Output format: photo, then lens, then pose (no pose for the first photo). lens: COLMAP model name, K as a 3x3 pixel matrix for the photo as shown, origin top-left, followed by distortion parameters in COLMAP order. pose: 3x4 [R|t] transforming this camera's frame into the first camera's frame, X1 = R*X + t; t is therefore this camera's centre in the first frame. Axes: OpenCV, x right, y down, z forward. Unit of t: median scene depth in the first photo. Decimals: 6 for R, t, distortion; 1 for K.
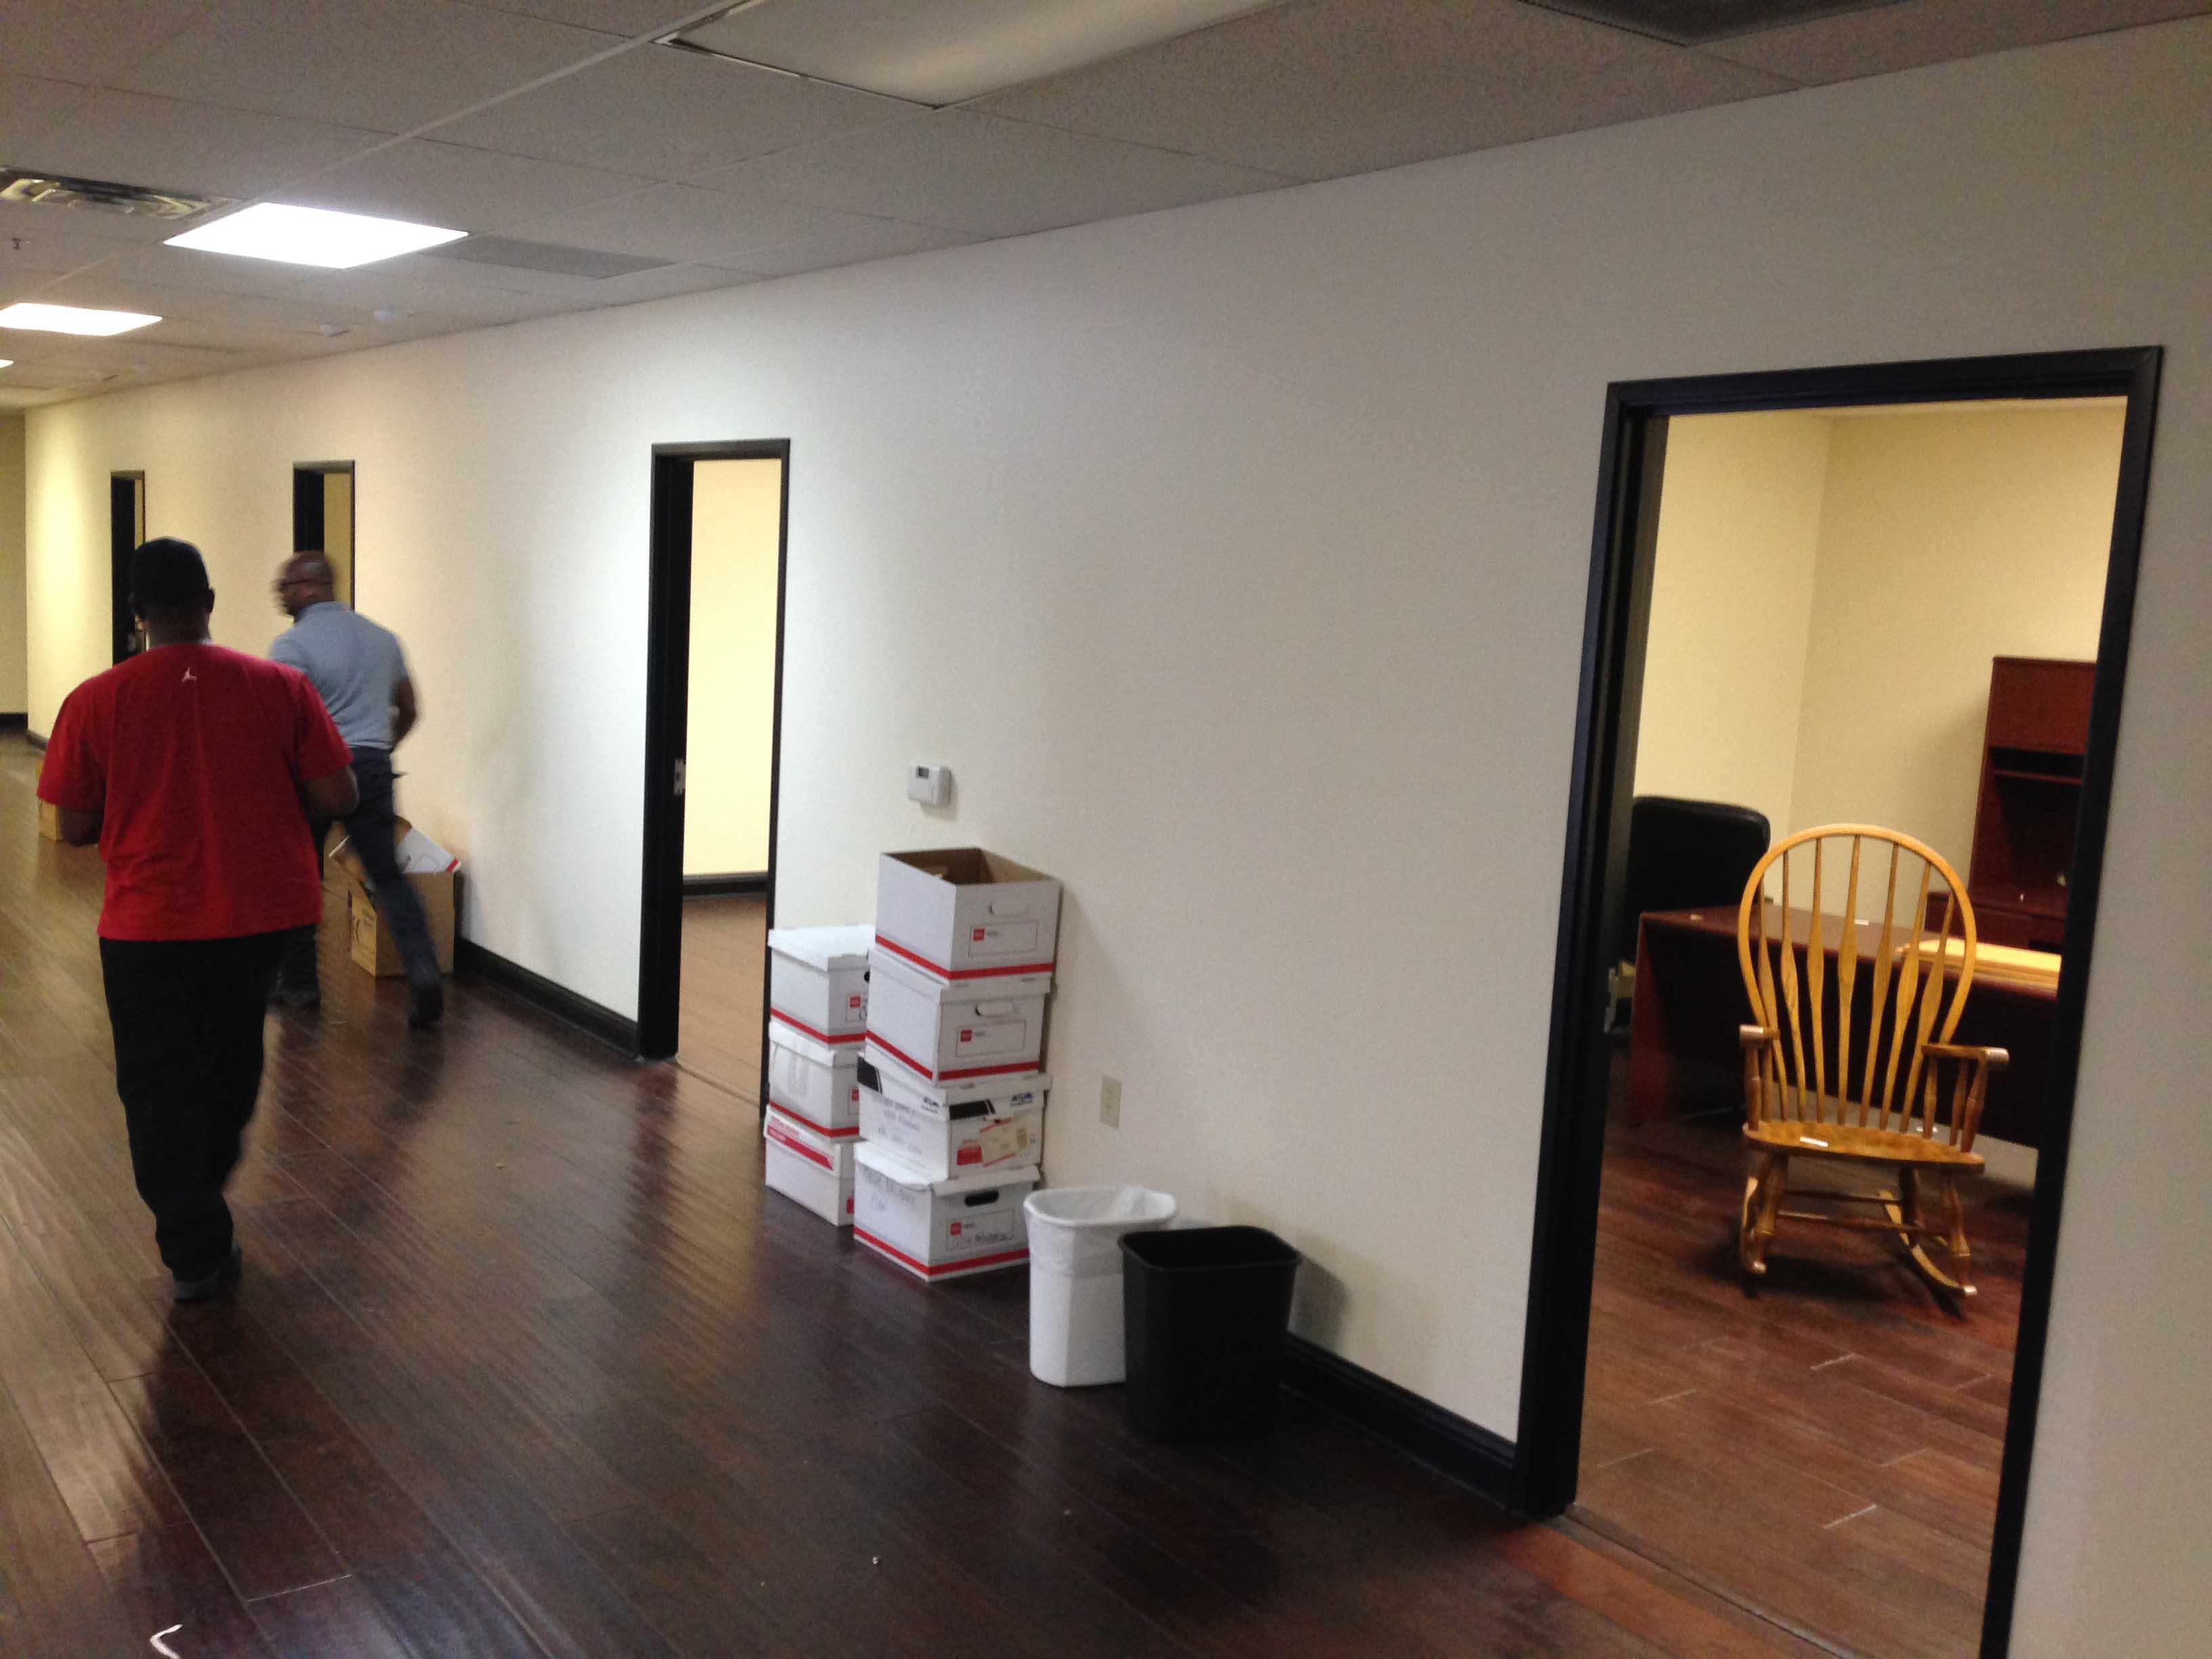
lens RADIAL K [[2038.8, 0, 1110.8], [0, 2038.8, 822.1], [0, 0, 1]] dist [0.021879, 0.000000]
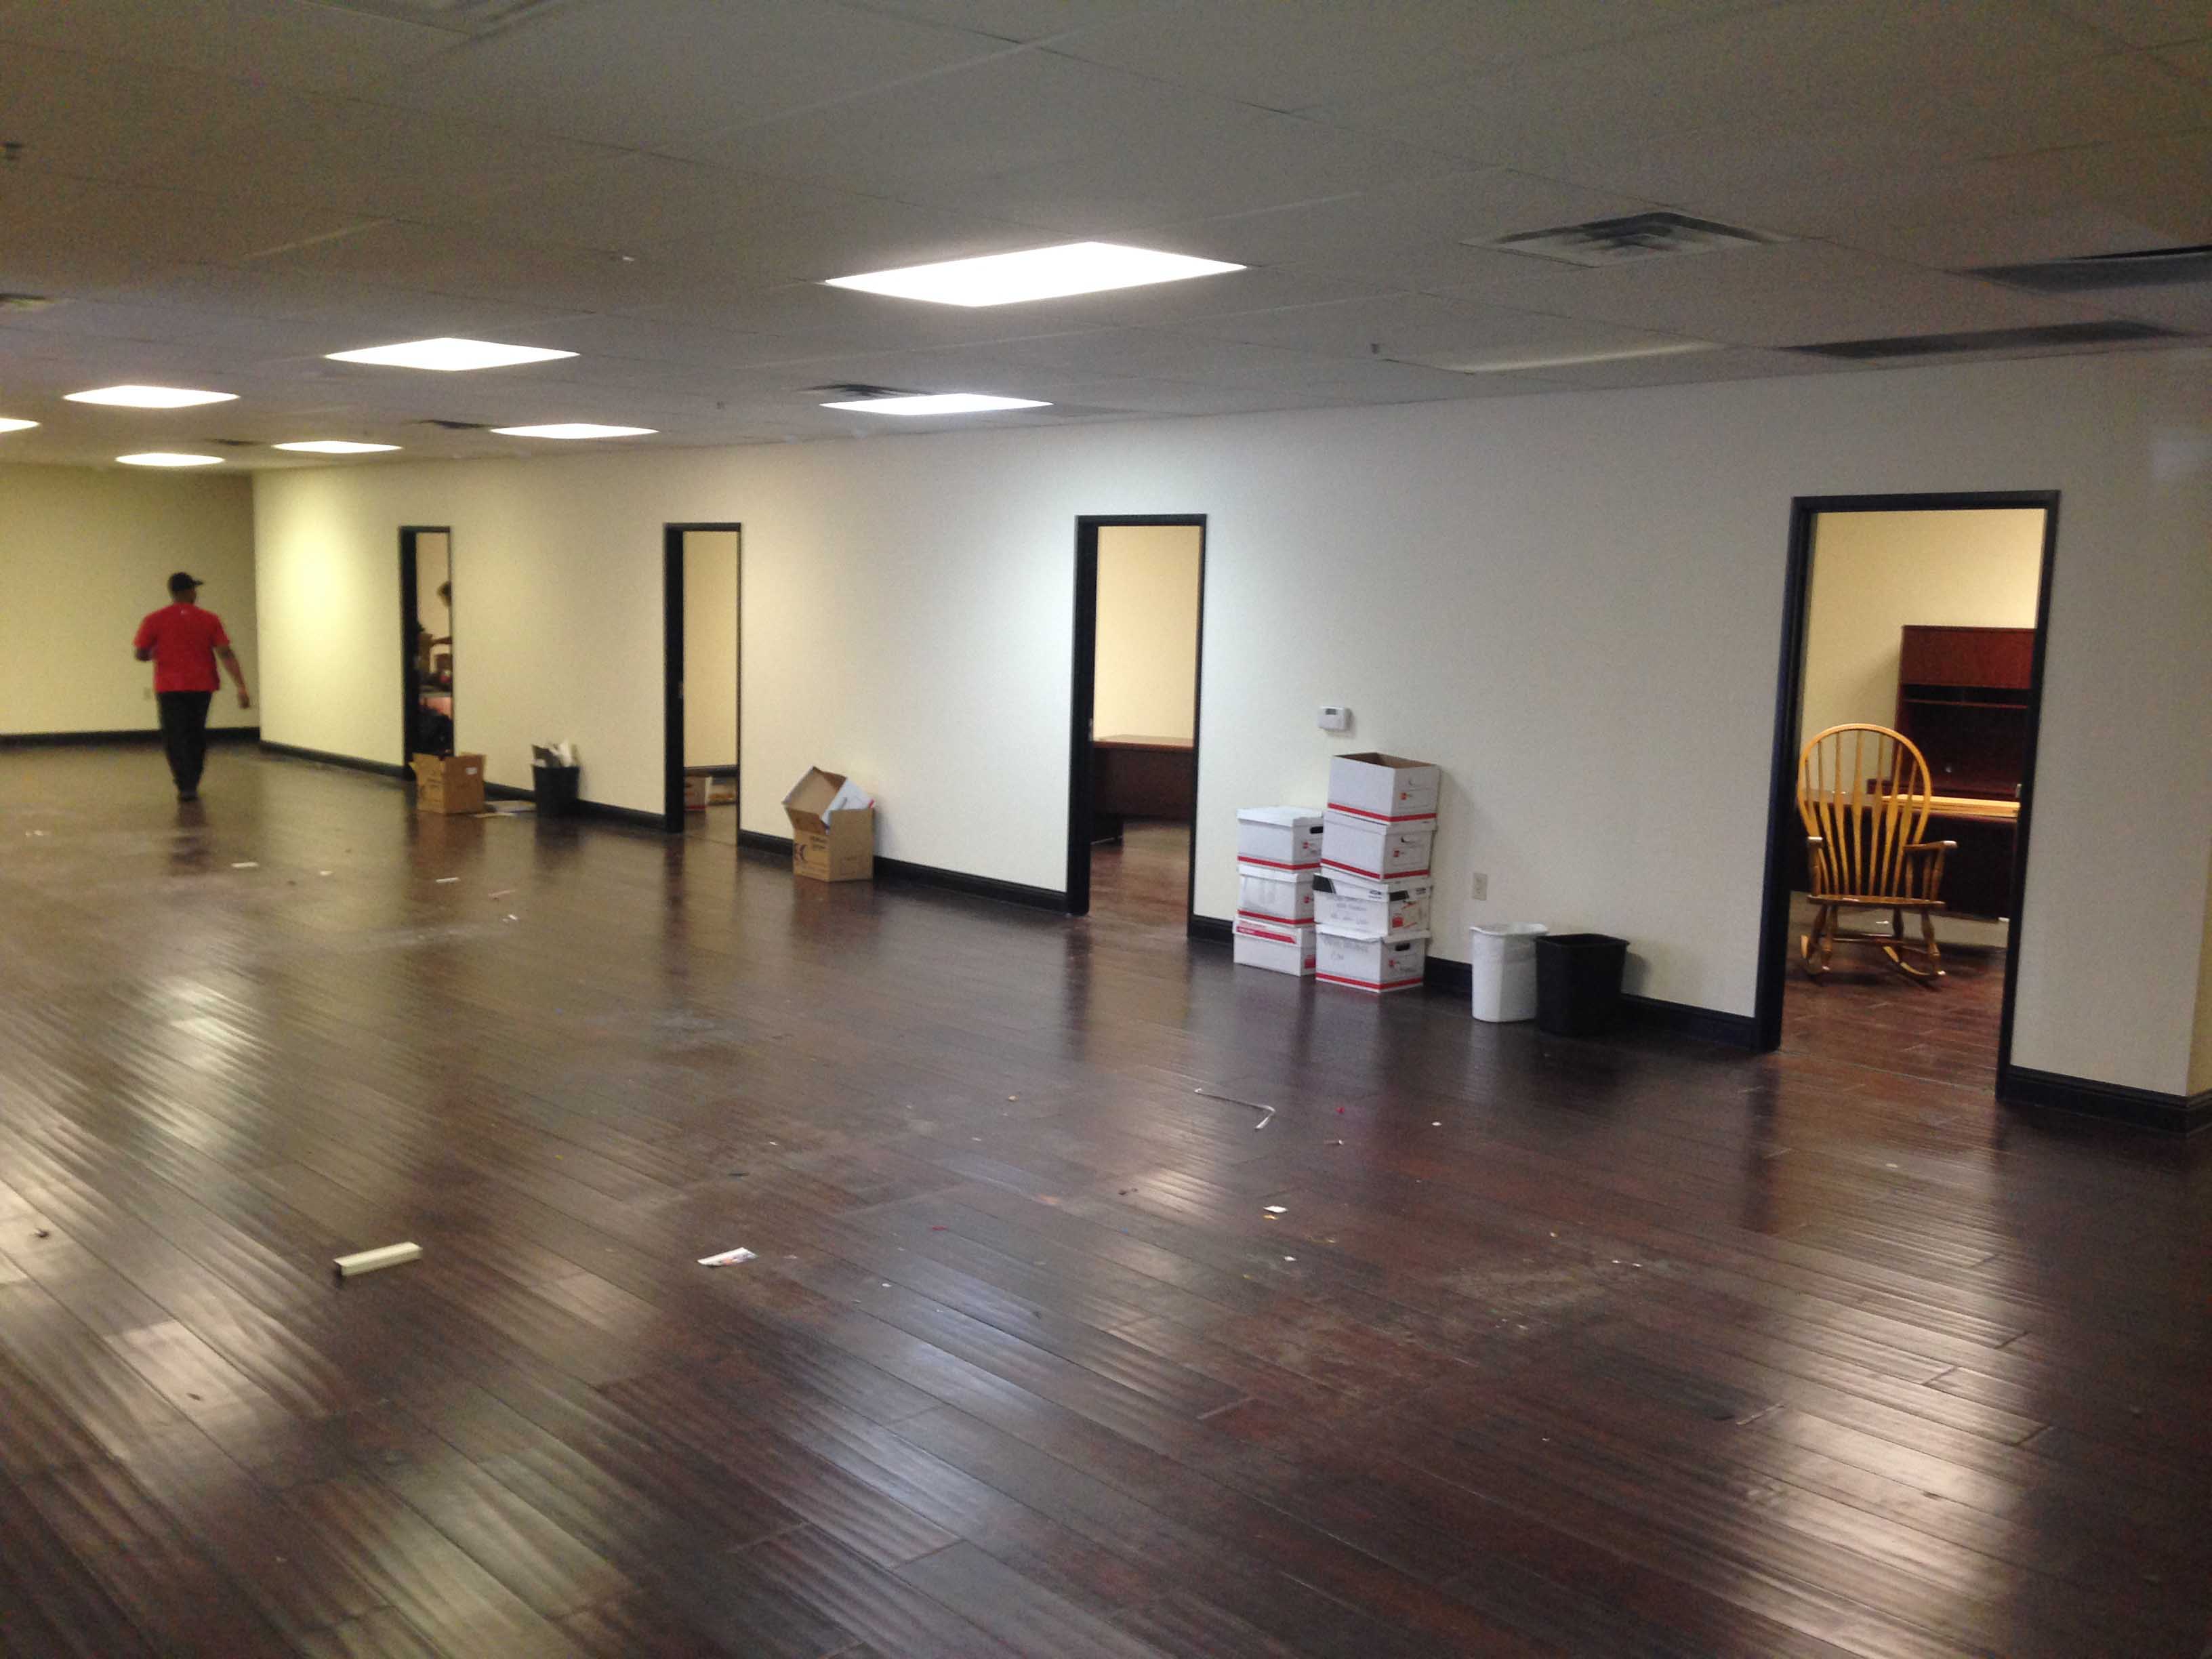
lens RADIAL K [[2038.8, 0, 1100.7], [0, 2038.8, 838.6], [0, 0, 1]] dist [0.021879, 0.000000]
pose [[0.995433, -0.039852, 0.086746, -0.472800], [0.039307, 0.999195, 0.007984, 0.065372], [-0.086994, -0.004538, 0.996198, -0.738842]]
